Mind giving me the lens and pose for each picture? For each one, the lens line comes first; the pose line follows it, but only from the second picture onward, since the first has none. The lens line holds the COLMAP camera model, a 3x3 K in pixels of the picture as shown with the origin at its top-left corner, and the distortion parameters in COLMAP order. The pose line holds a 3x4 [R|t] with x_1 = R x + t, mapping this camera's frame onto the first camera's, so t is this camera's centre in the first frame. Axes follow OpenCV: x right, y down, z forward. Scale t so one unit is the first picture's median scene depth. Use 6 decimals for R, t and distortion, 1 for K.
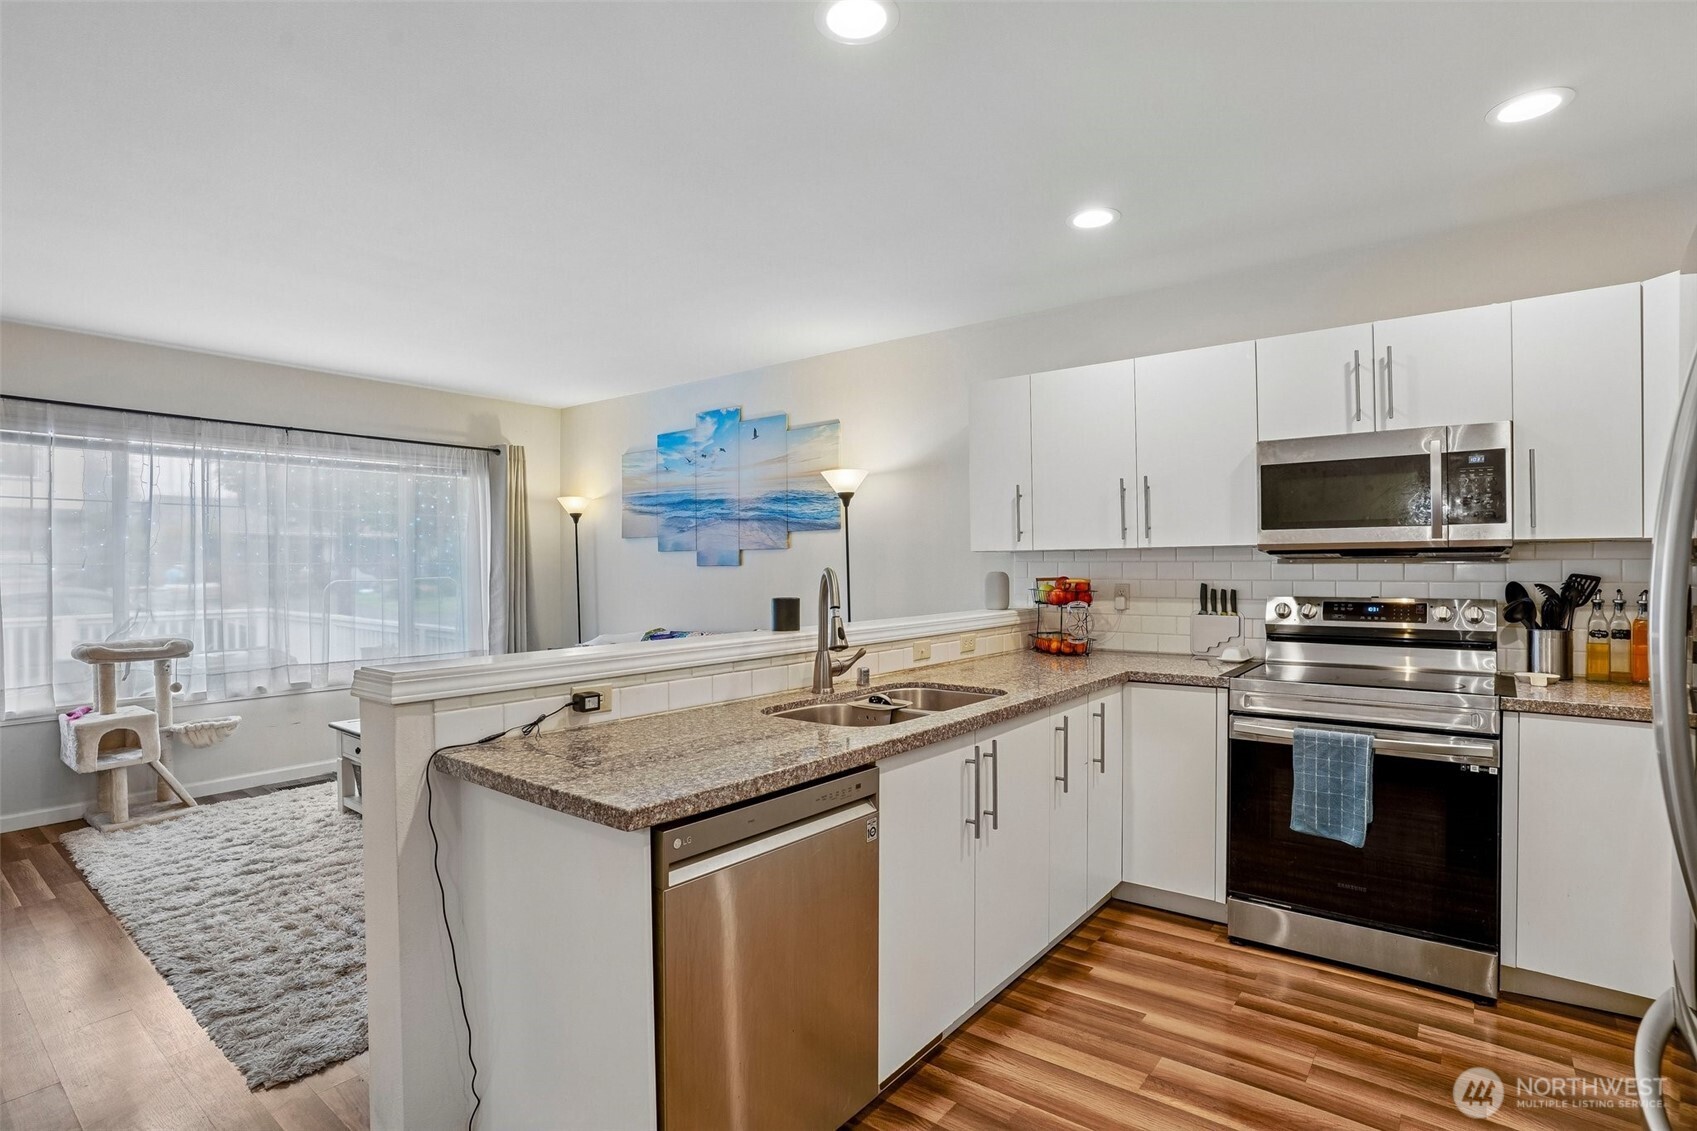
lens RADIAL K [[839.0, 0, 848.5], [0, 839.0, 565.5], [0, 0, 1]] dist [-0.079134, 0.041432]
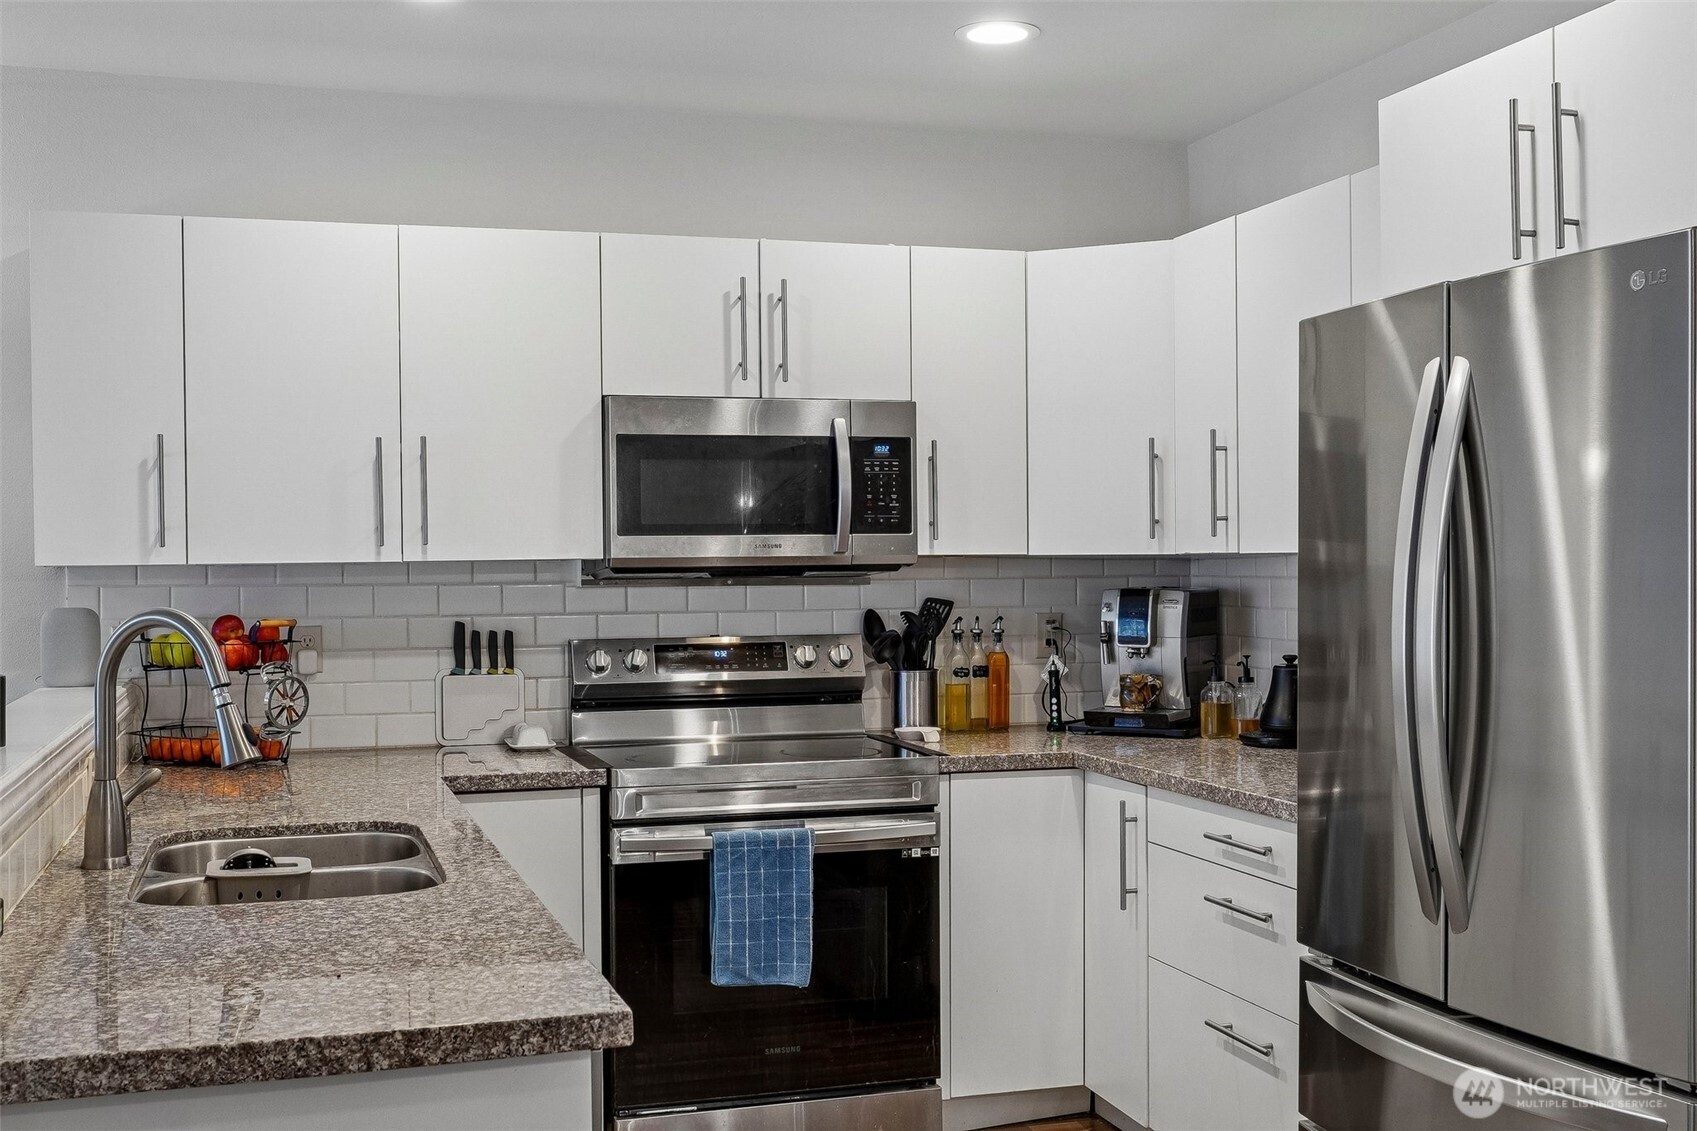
lens RADIAL K [[1870.7, 0, 848.5], [0, 1870.7, 565.5], [0, 0, 1]] dist [0.013319, 0.013550]
pose [[0.570919, -0.001044, 0.821006, -0.630848], [0.005020, 0.999985, -0.002220, -0.016989], [-0.820991, 0.005388, 0.570916, 0.028008]]
